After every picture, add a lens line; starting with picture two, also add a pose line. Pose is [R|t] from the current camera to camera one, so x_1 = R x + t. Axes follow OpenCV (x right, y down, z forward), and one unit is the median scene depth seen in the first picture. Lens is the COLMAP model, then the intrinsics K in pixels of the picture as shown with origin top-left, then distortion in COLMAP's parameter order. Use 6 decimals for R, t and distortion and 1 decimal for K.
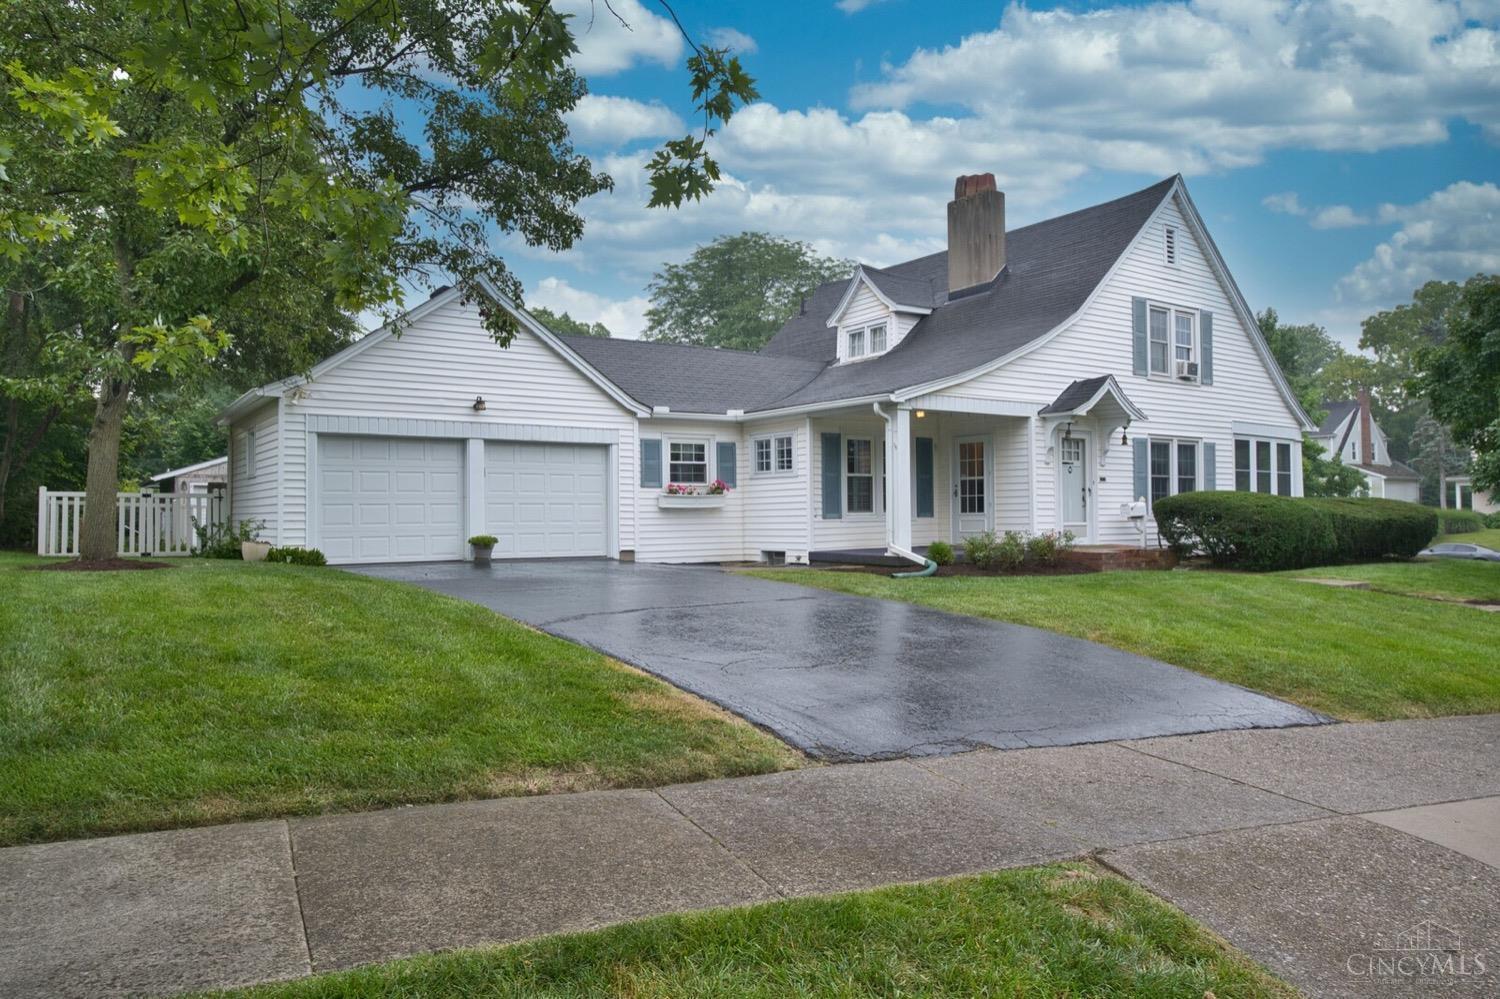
lens RADIAL K [[1019.2, 0, 750.0], [0, 1019.2, 499.5], [0, 0, 1]] dist [-0.000299, 0.000407]
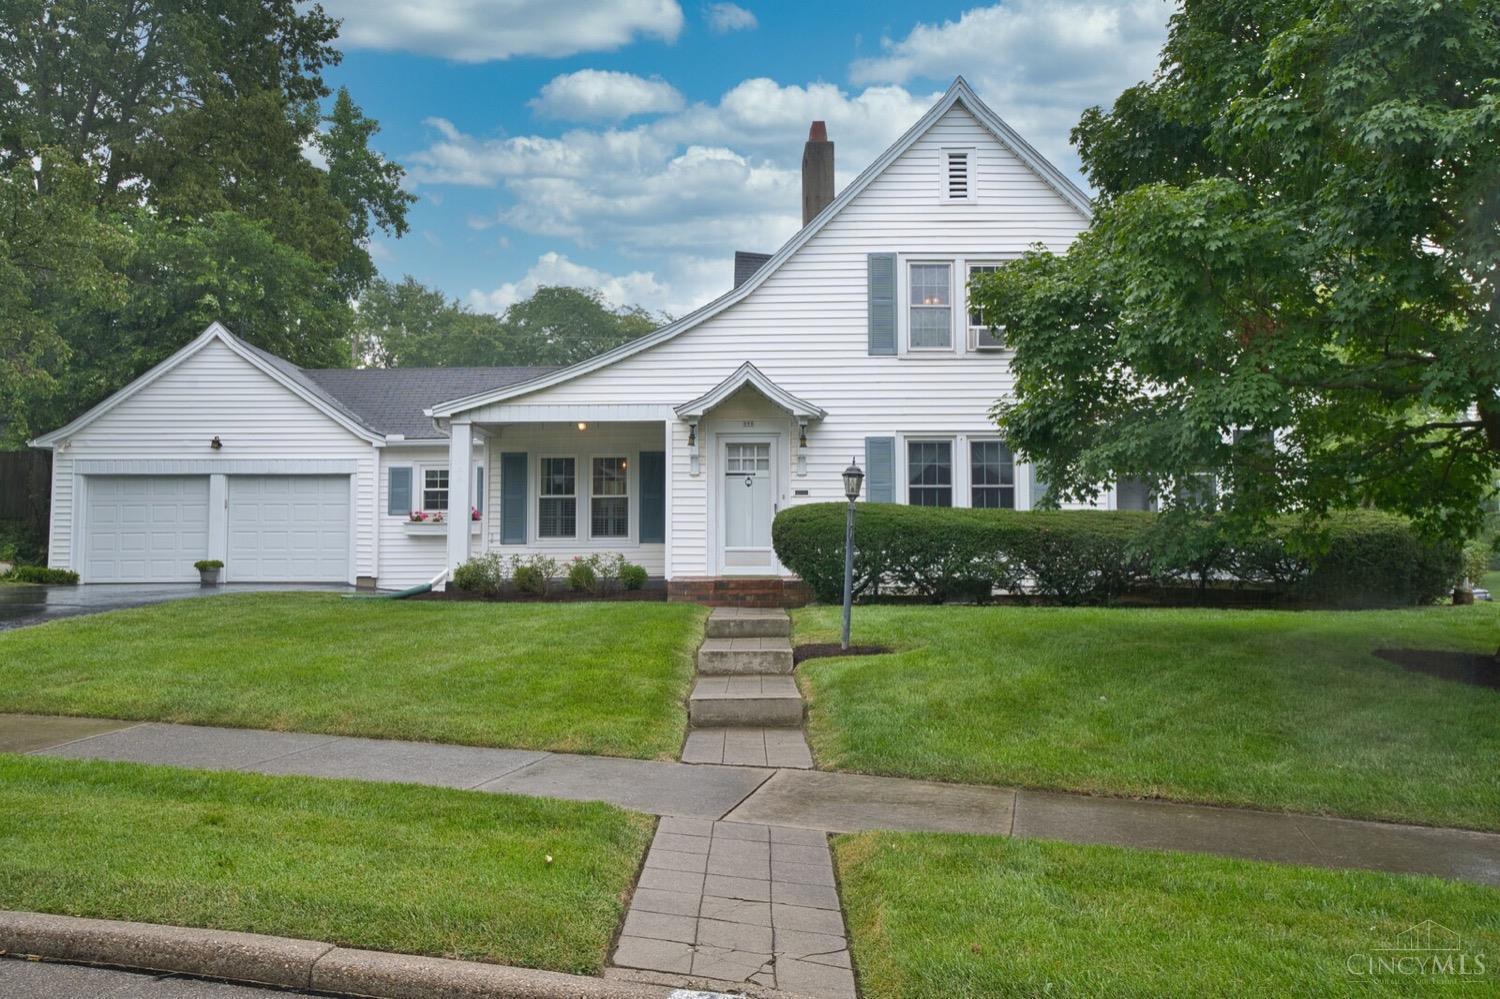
lens RADIAL K [[1243.2, 0, 750.0], [0, 1243.2, 499.5], [0, 0, 1]] dist [0.039473, 0.000462]
pose [[0.807636, -0.029181, -0.588959, 0.924578], [0.005291, 0.999093, -0.042246, 0.027173], [0.589658, 0.031003, 0.807058, 0.212317]]
